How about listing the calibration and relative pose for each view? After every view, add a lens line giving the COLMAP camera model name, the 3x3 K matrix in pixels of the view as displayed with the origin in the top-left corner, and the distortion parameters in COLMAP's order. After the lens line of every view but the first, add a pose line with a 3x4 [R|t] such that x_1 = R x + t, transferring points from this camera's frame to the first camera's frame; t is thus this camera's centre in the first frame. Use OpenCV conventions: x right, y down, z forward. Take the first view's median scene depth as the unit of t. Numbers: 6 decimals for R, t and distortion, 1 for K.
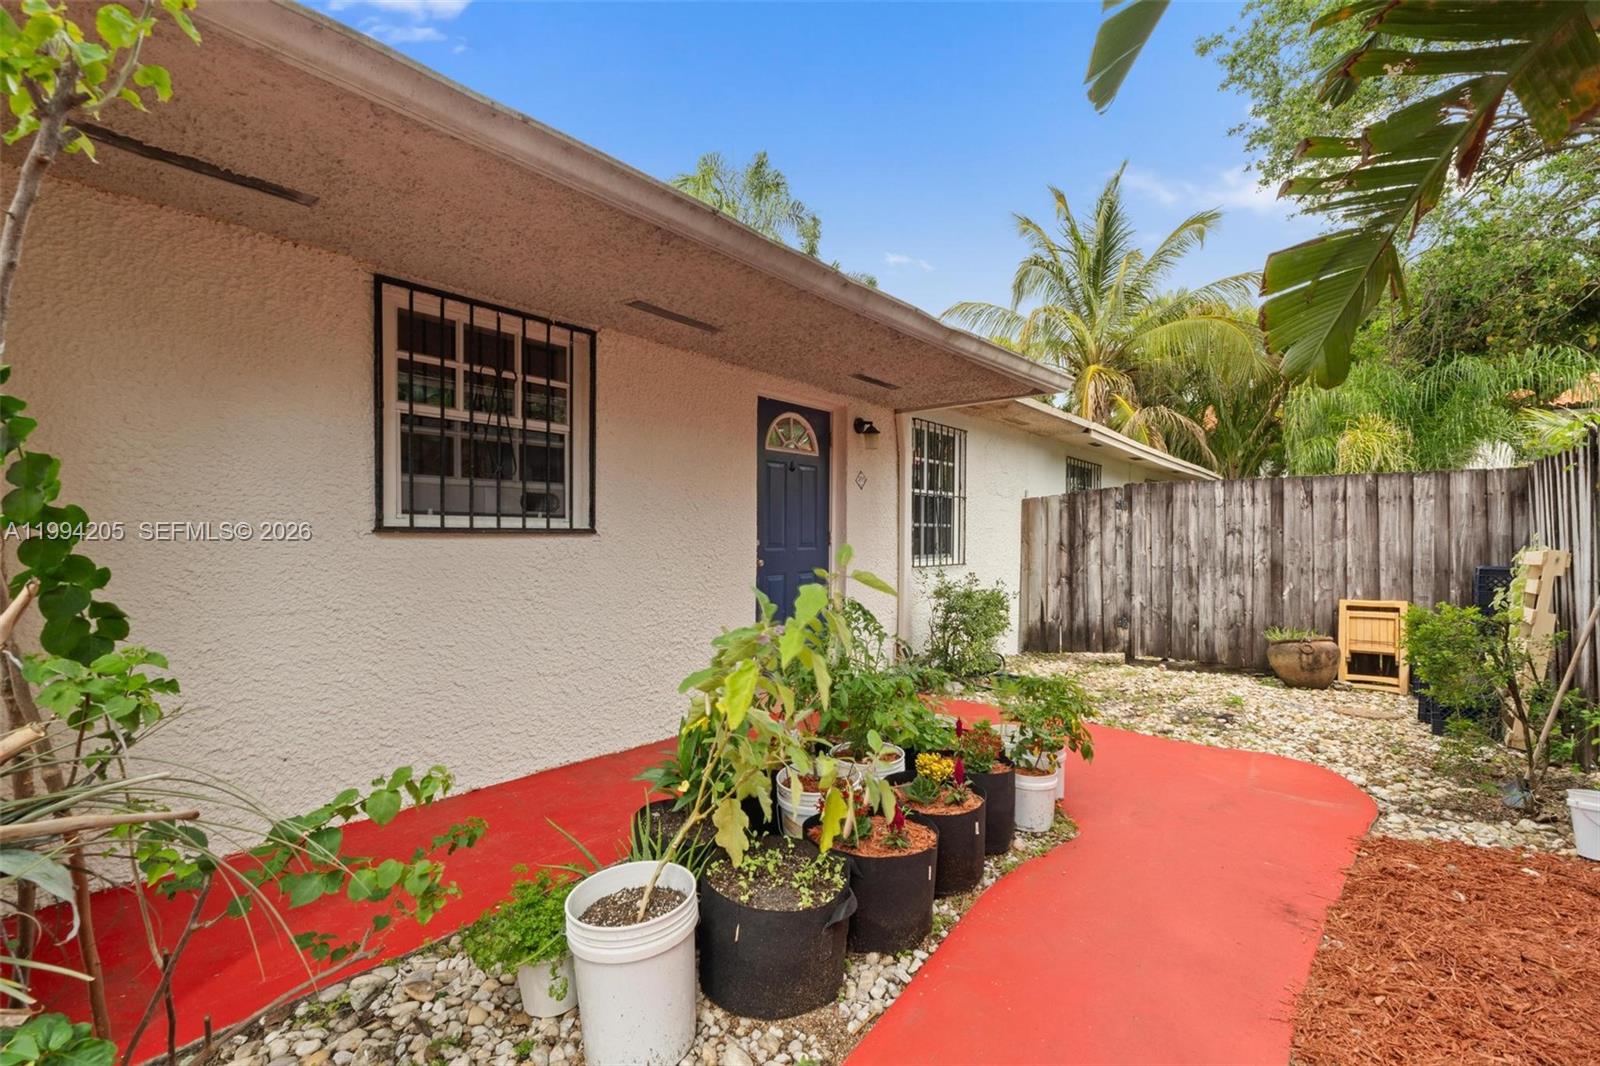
lens RADIAL K [[685.6, 0, 800.8], [0, 685.6, 540.4], [0, 0, 1]] dist [-0.004101, -0.000361]
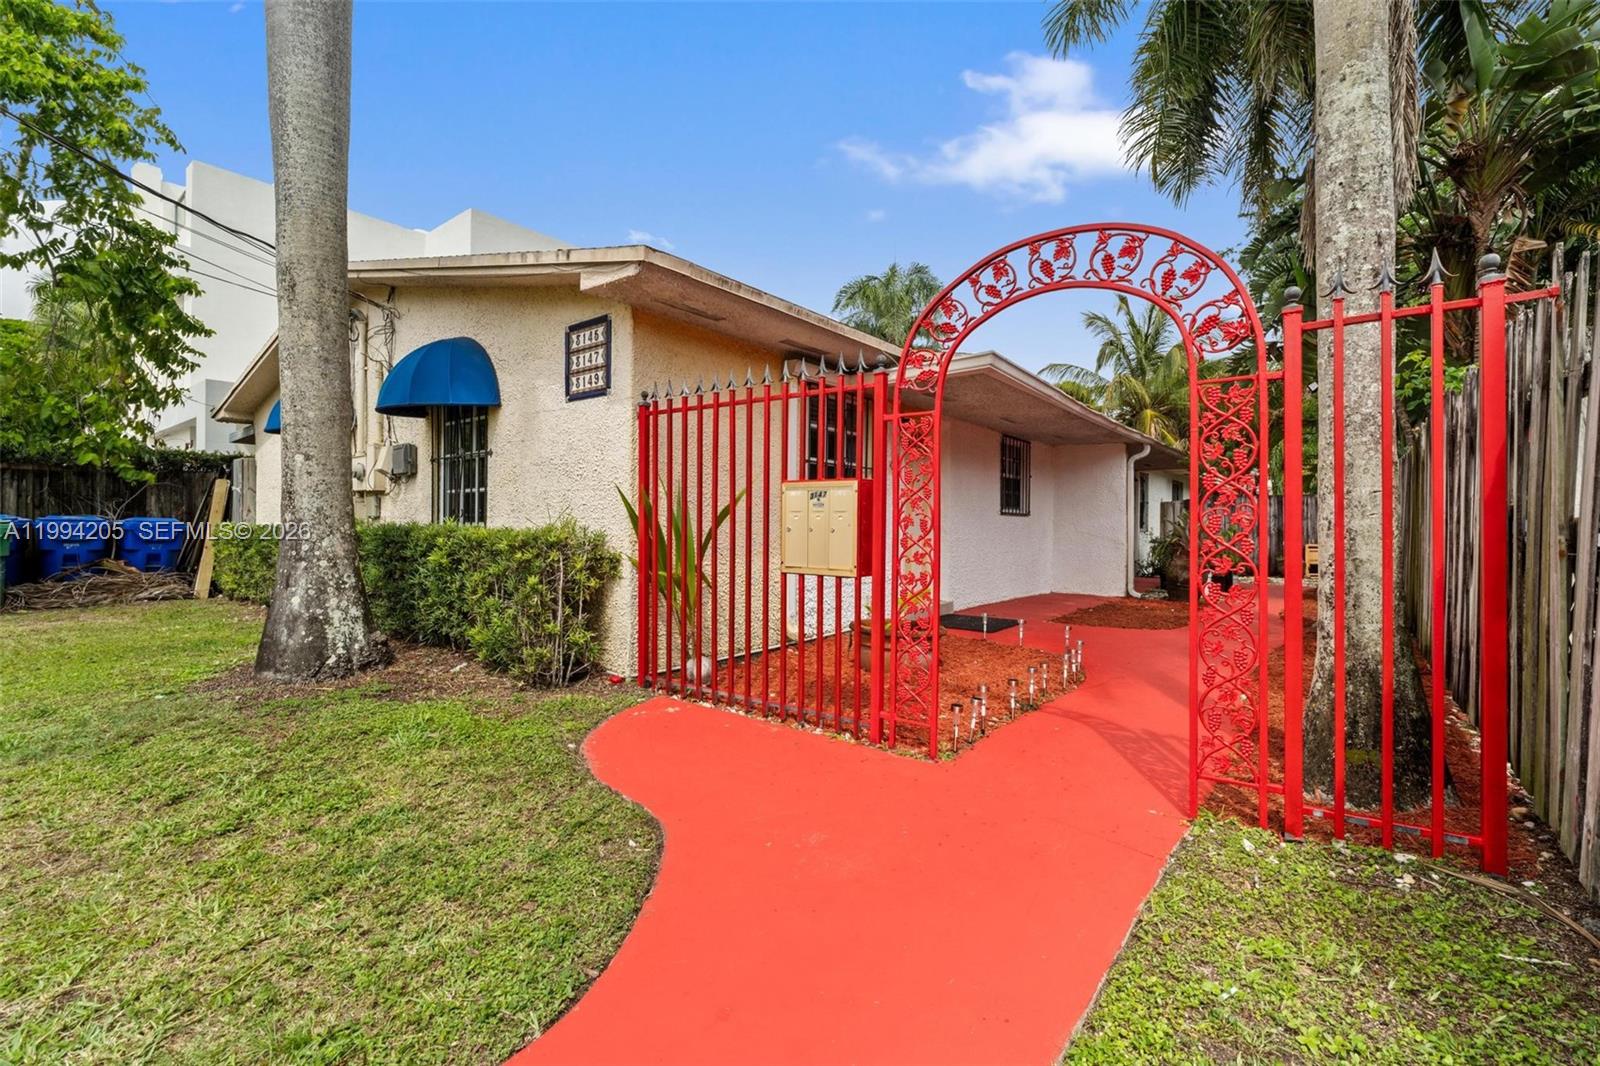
lens RADIAL K [[685.6, 0, 809.8], [0, 685.6, 530.5], [0, 0, 1]] dist [-0.004101, -0.000361]
pose [[0.998814, 0.001153, 0.048676, -1.067325], [-0.000975, 0.999993, -0.003664, 0.043920], [-0.048680, 0.003612, 0.998808, -1.314842]]
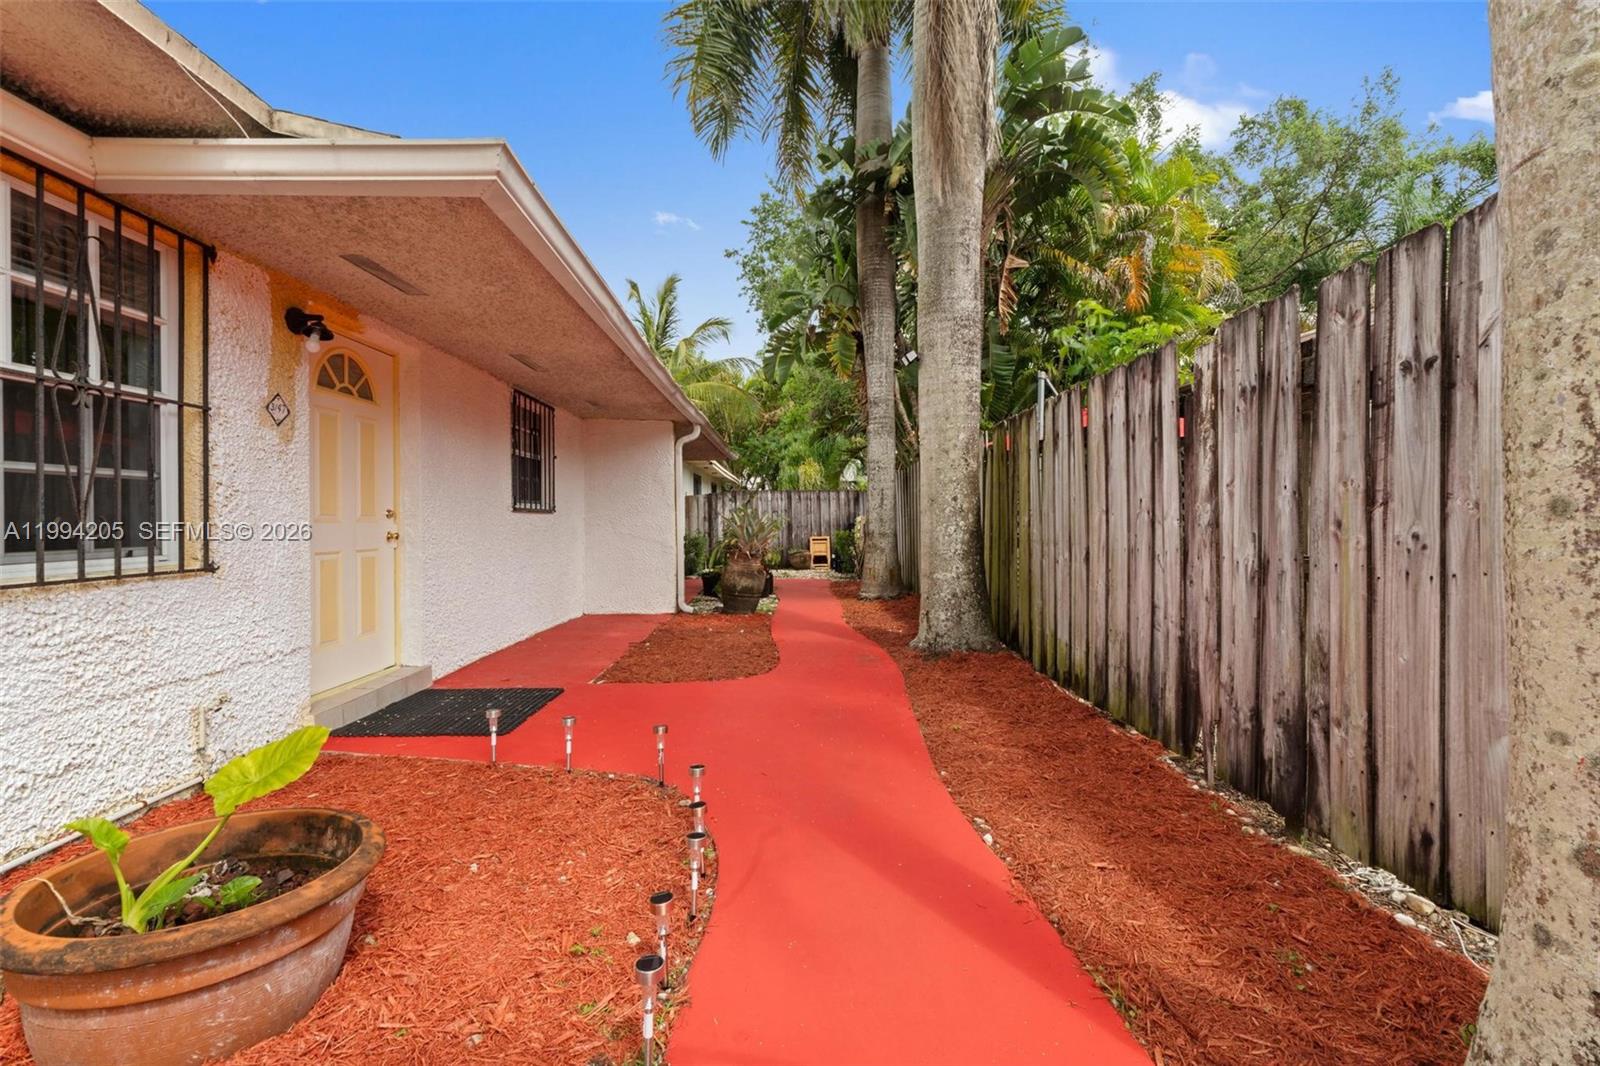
lens RADIAL K [[685.6, 0, 805.7], [0, 685.6, 525.7], [0, 0, 1]] dist [-0.004101, -0.000361]
pose [[0.740975, -0.014677, 0.671373, -0.941139], [0.015523, 0.999868, 0.004727, 0.027756], [-0.671354, 0.006919, 0.741105, -0.896848]]
